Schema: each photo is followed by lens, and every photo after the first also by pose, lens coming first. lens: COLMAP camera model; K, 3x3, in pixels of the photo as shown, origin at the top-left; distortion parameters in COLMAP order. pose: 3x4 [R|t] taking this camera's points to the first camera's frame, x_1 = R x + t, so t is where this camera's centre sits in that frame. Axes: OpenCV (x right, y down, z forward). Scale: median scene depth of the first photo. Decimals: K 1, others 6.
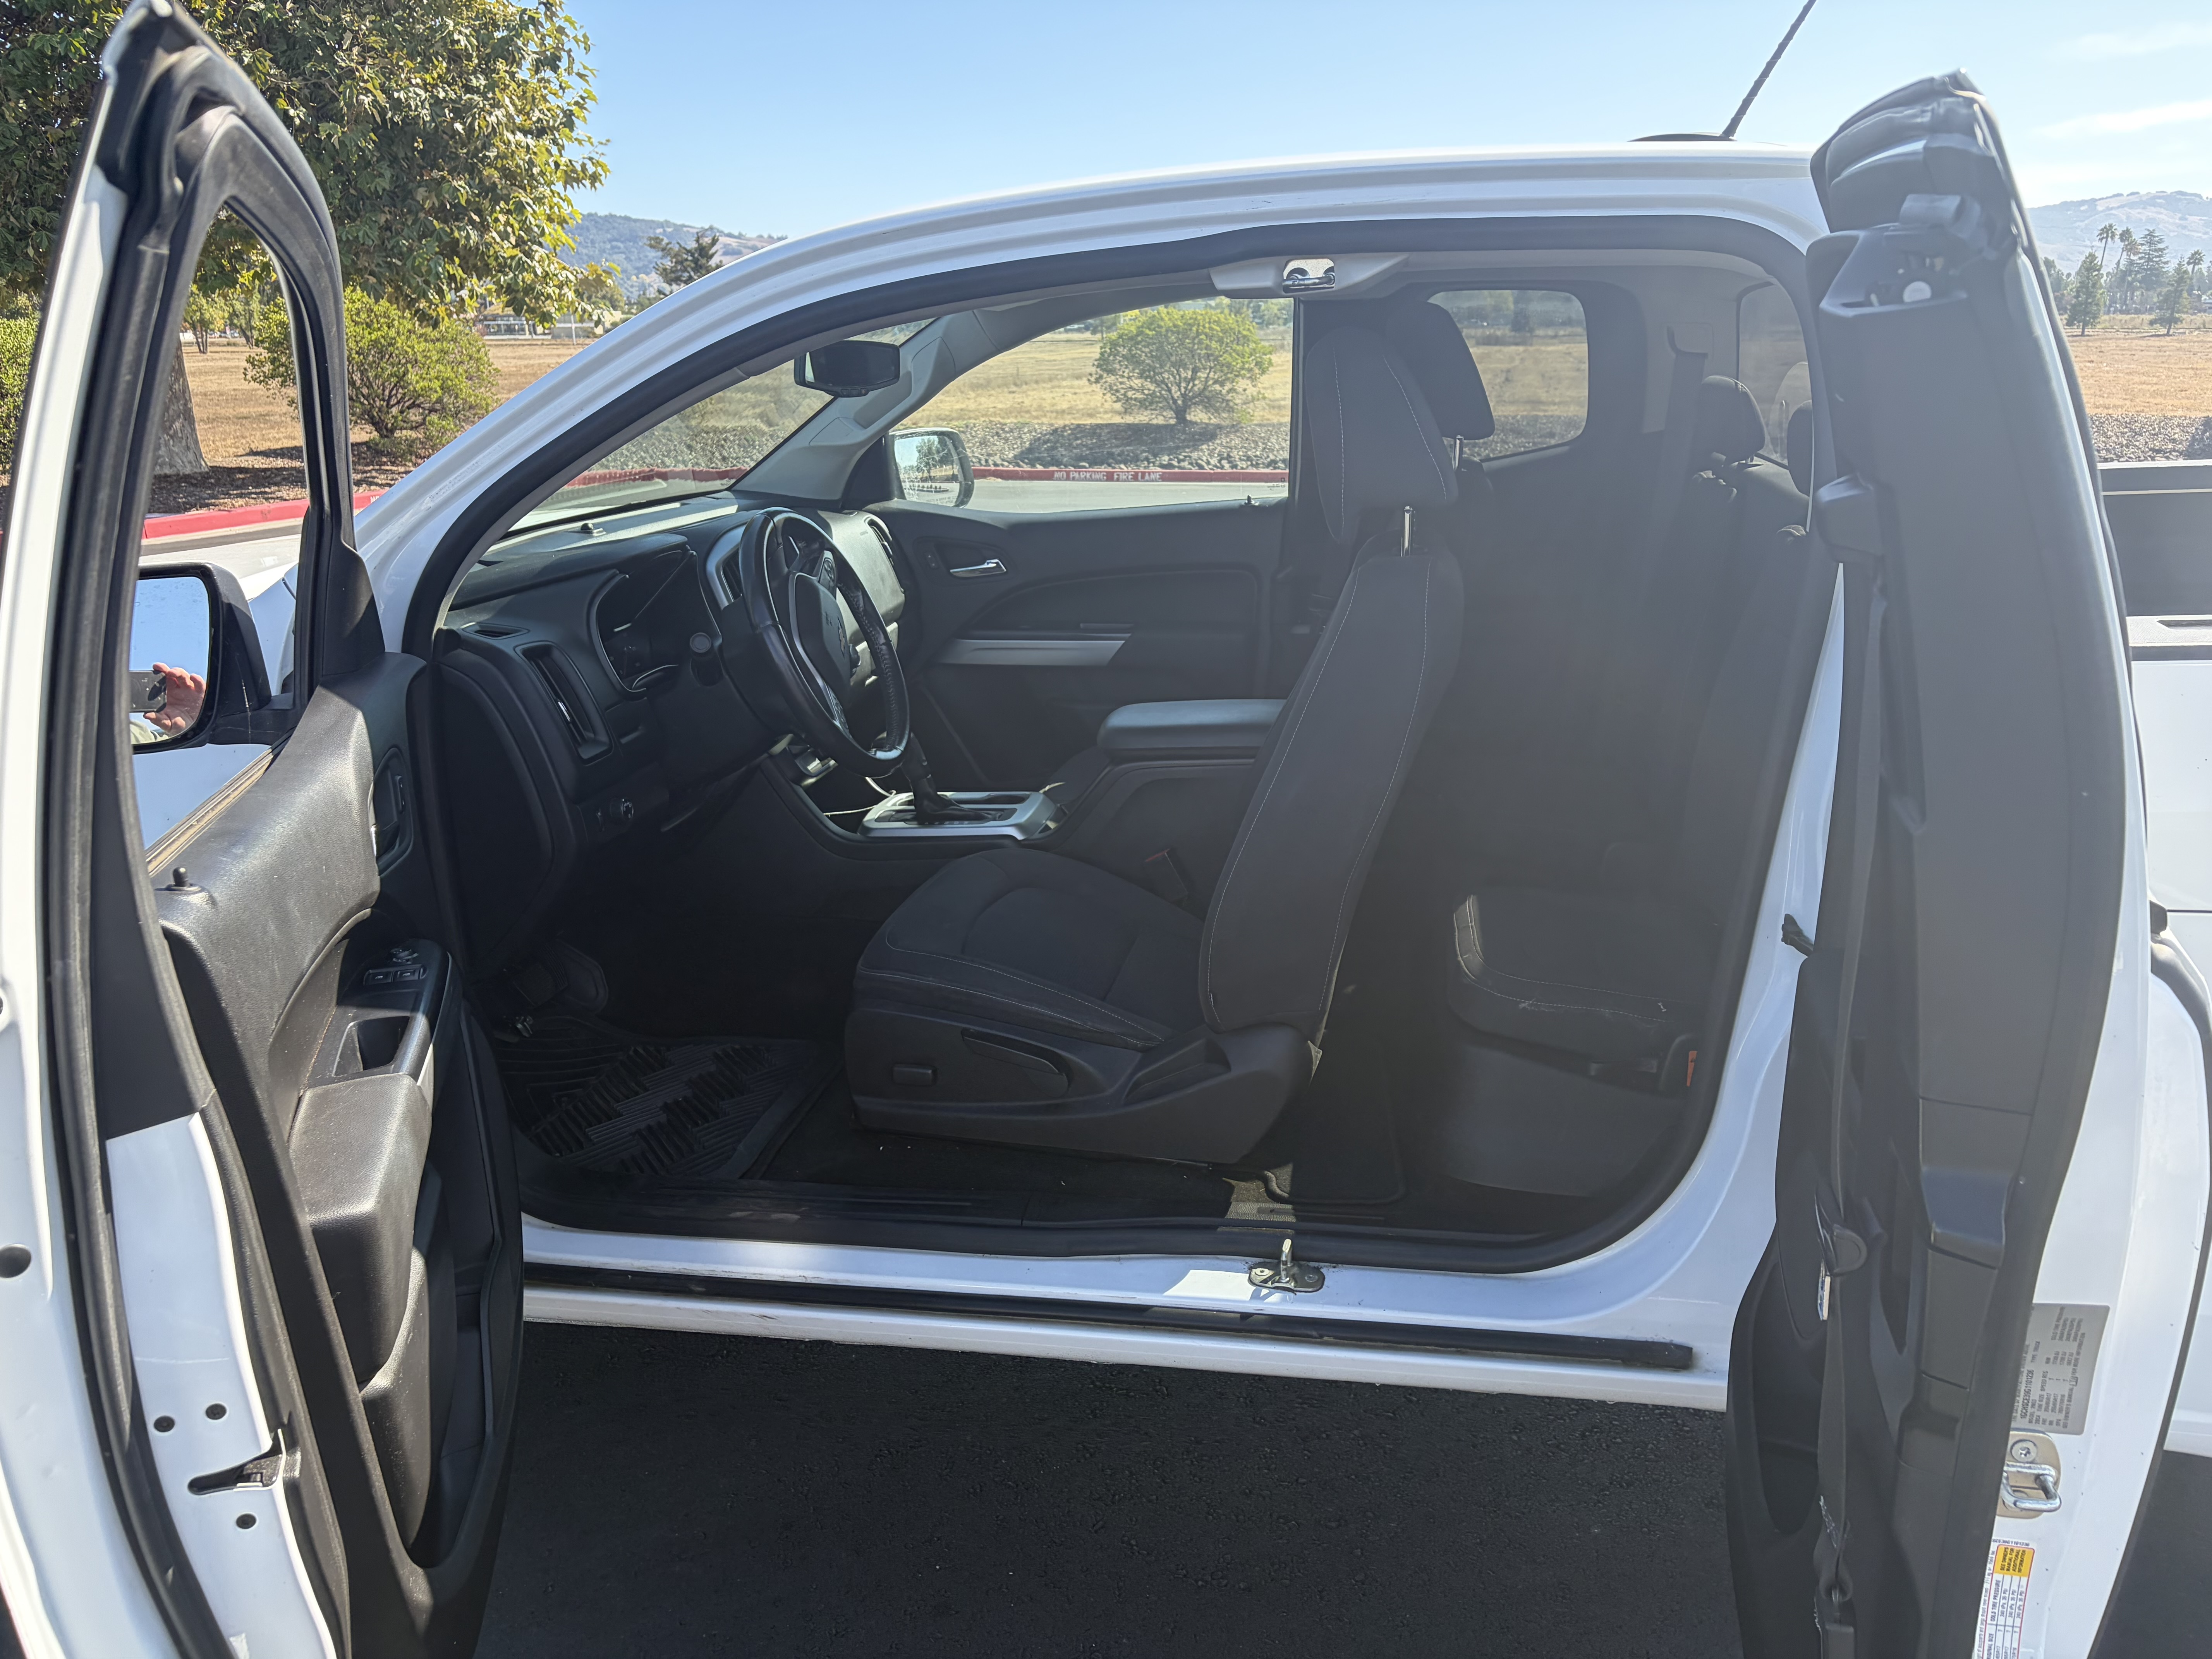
lens RADIAL K [[1651.4, 0, 1066.4], [0, 1651.4, 819.9], [0, 0, 1]] dist [0.076982, -0.085217]
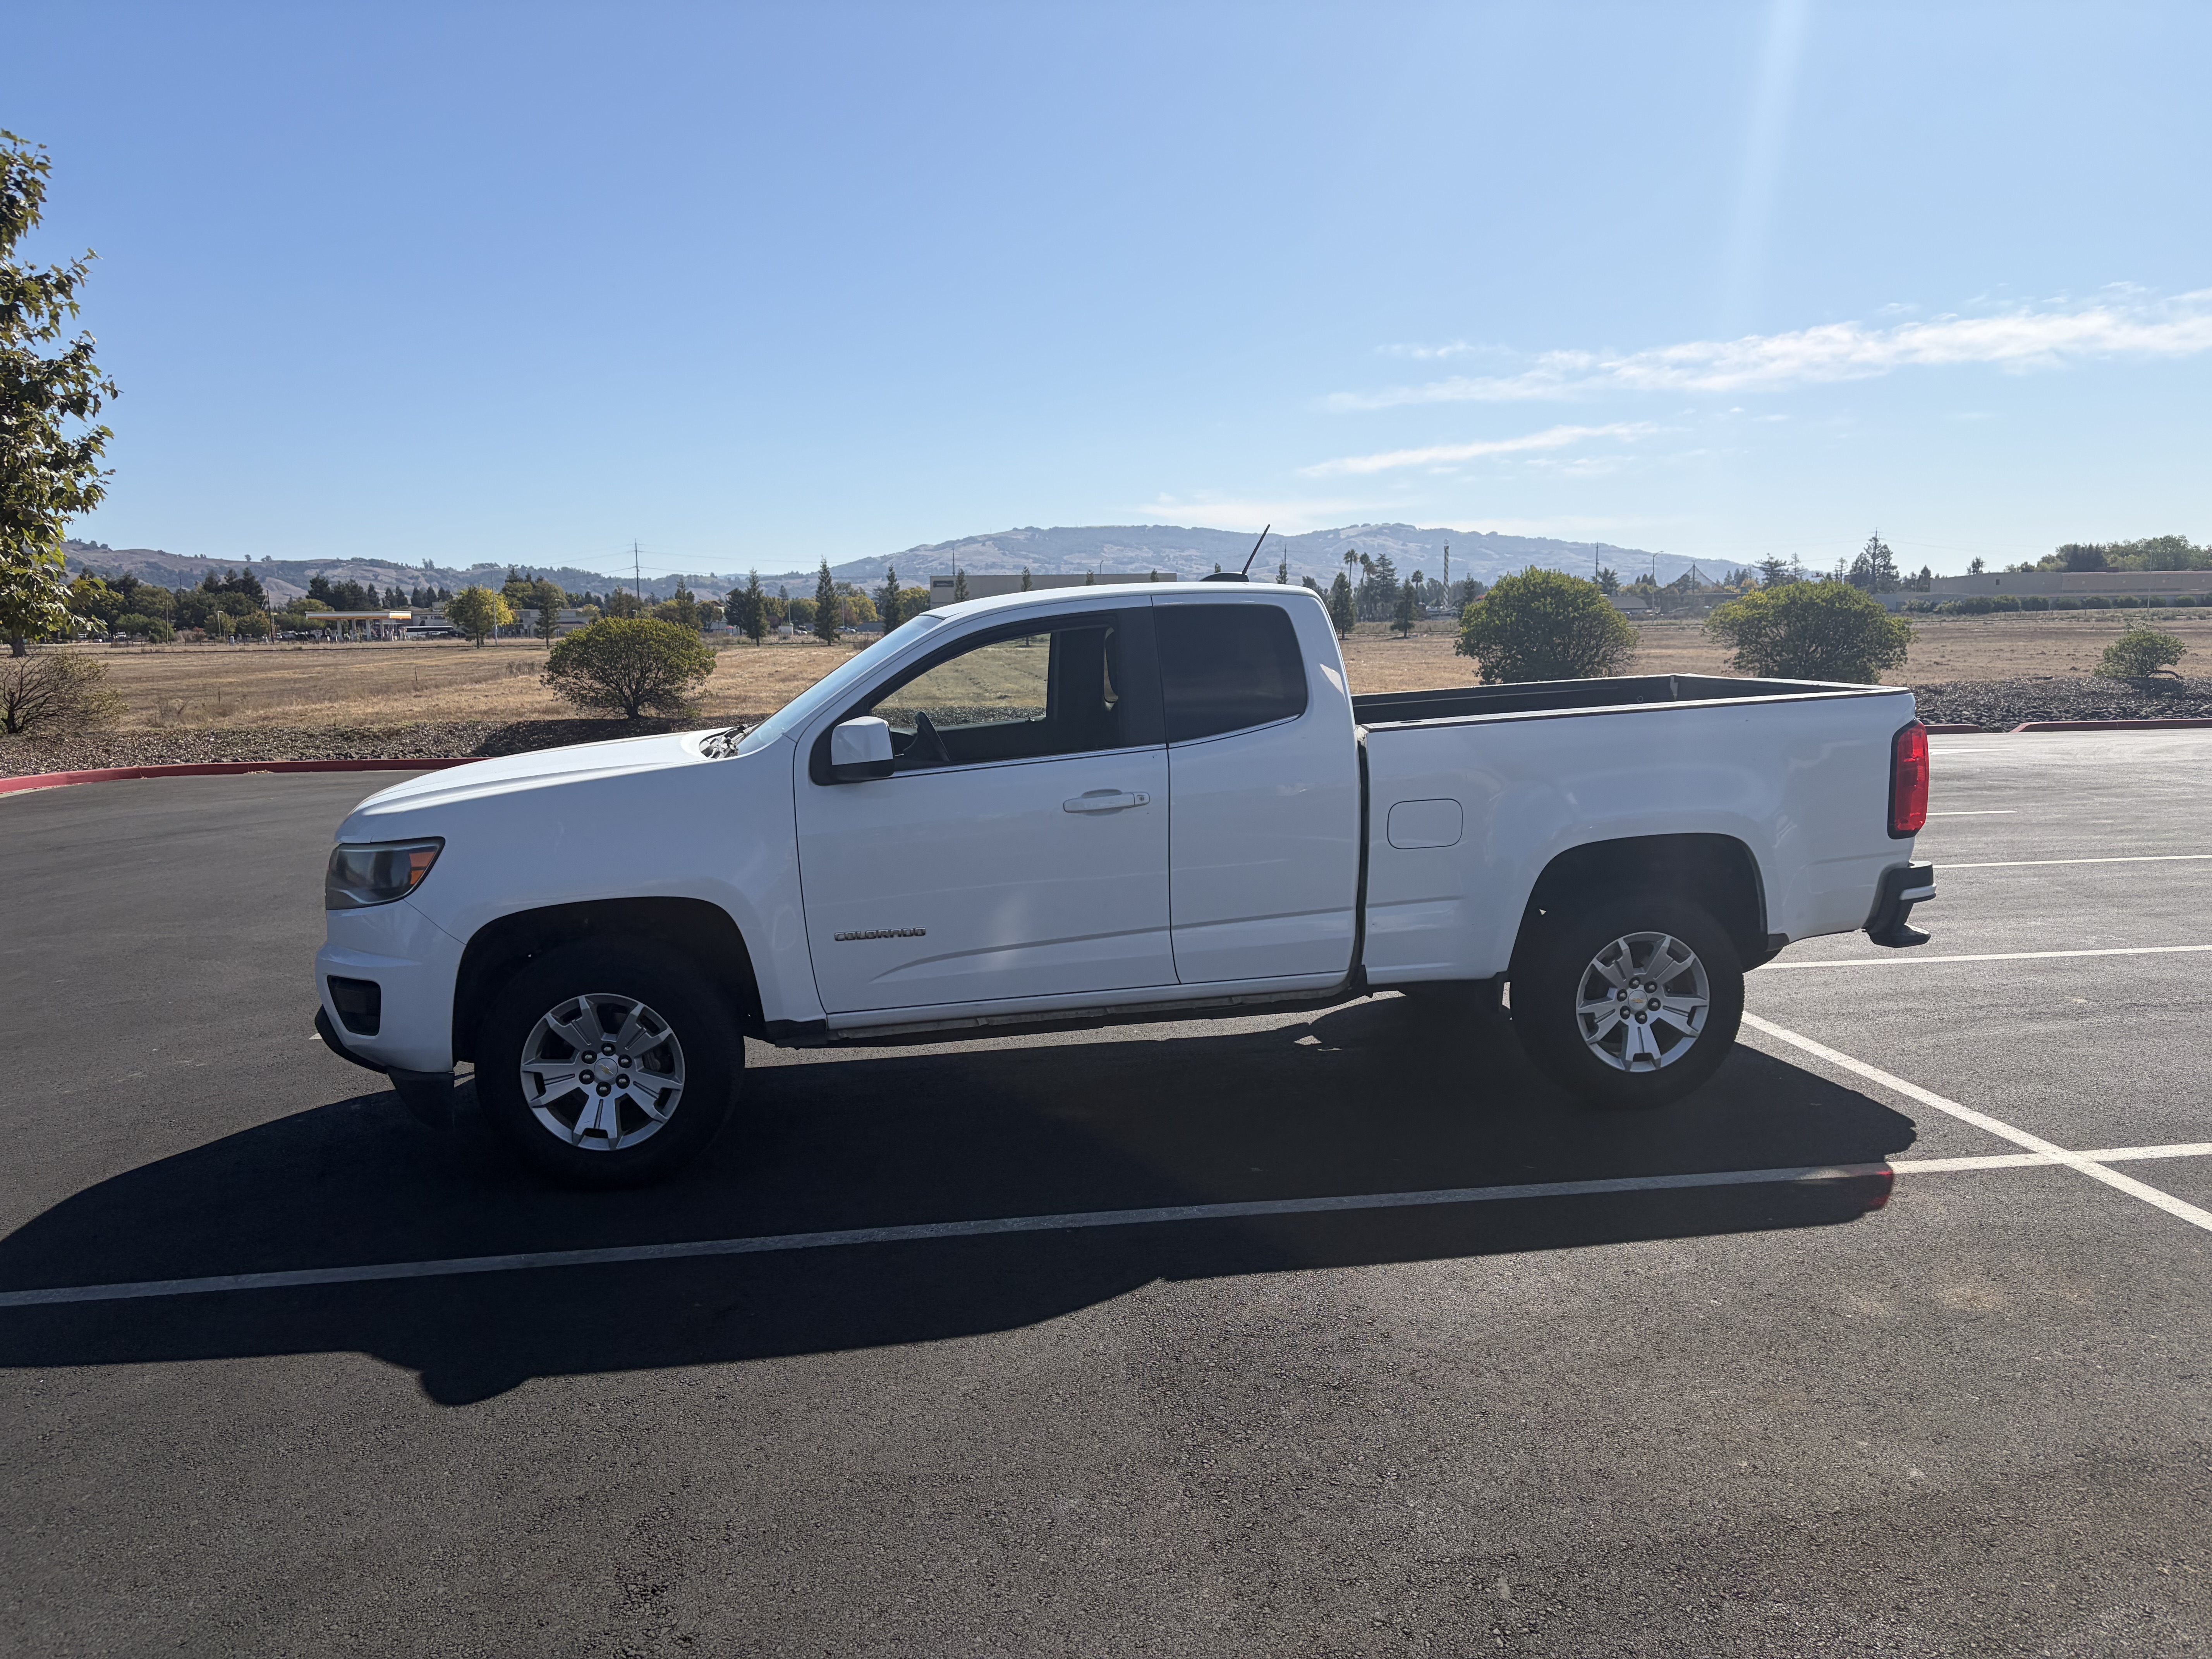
lens RADIAL K [[1651.4, 0, 1066.4], [0, 1651.4, 819.9], [0, 0, 1]] dist [0.076982, -0.085217]
pose [[0.935305, -0.046160, 0.350818, -0.051638], [0.106461, 0.982225, -0.154595, 0.024480], [-0.337446, 0.181942, 0.923595, -0.087161]]
